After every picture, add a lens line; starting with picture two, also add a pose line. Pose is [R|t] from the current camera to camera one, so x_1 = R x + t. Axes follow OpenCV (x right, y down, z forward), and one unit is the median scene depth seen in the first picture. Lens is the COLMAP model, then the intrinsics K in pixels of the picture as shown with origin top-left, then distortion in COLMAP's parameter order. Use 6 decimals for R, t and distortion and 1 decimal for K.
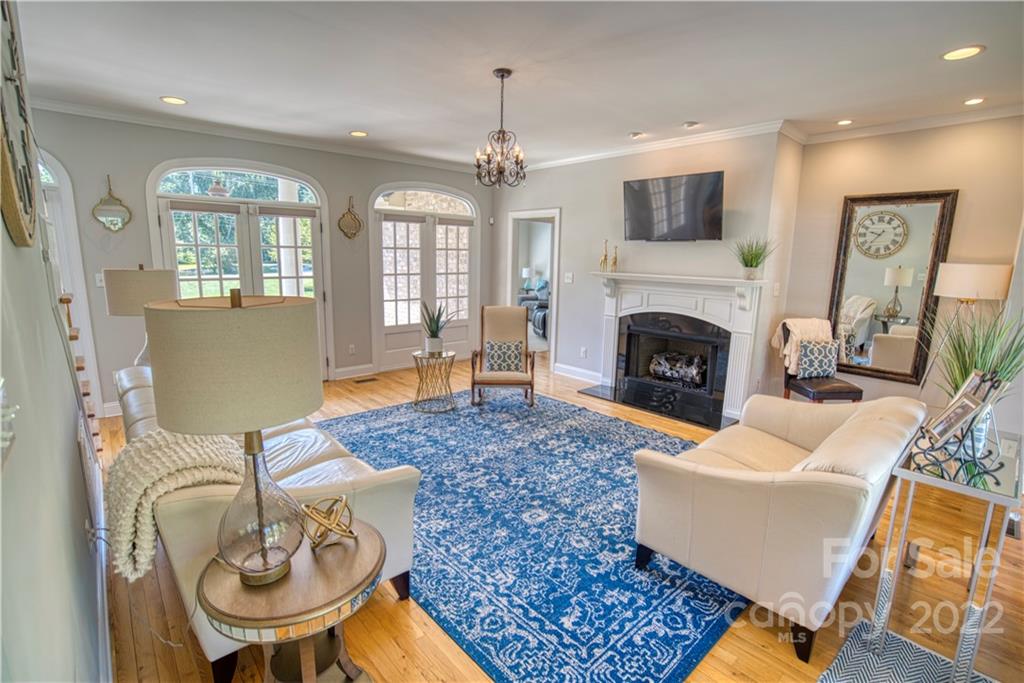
lens RADIAL K [[470.8, 0, 510.0], [0, 470.8, 343.5], [0, 0, 1]] dist [-0.053361, 0.019104]
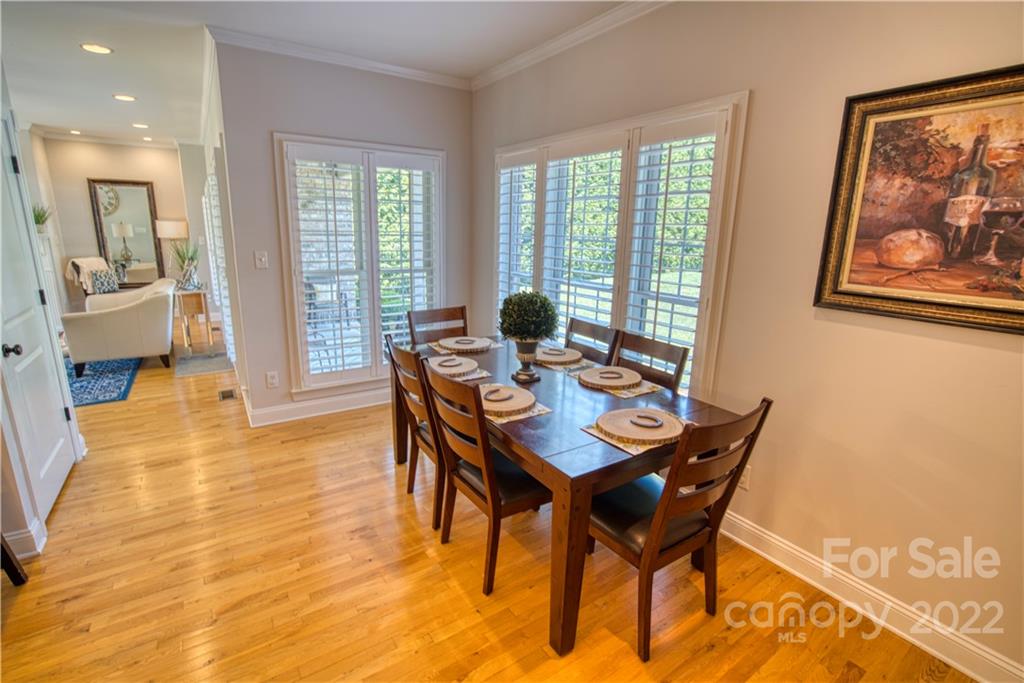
lens RADIAL K [[470.8, 0, 510.0], [0, 470.8, 343.5], [0, 0, 1]] dist [-0.053361, 0.019104]
pose [[0.147672, -0.250574, 0.956768, -0.794319], [0.160823, 0.960583, 0.226751, 0.121951], [-0.975873, 0.120386, 0.182149, -0.729984]]
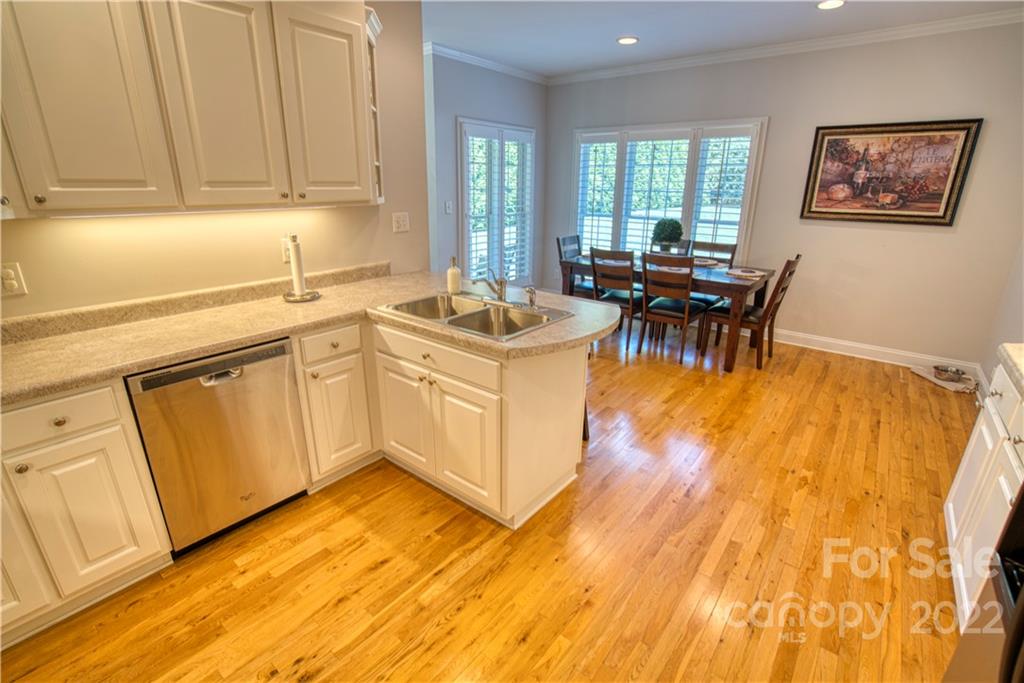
lens RADIAL K [[470.8, 0, 510.0], [0, 470.8, 343.5], [0, 0, 1]] dist [-0.053361, 0.019104]
pose [[-0.154938, -0.338732, 0.928038, -1.341951], [0.168886, 0.916472, 0.362707, -0.010048], [-0.973382, 0.212930, -0.084789, -0.061845]]
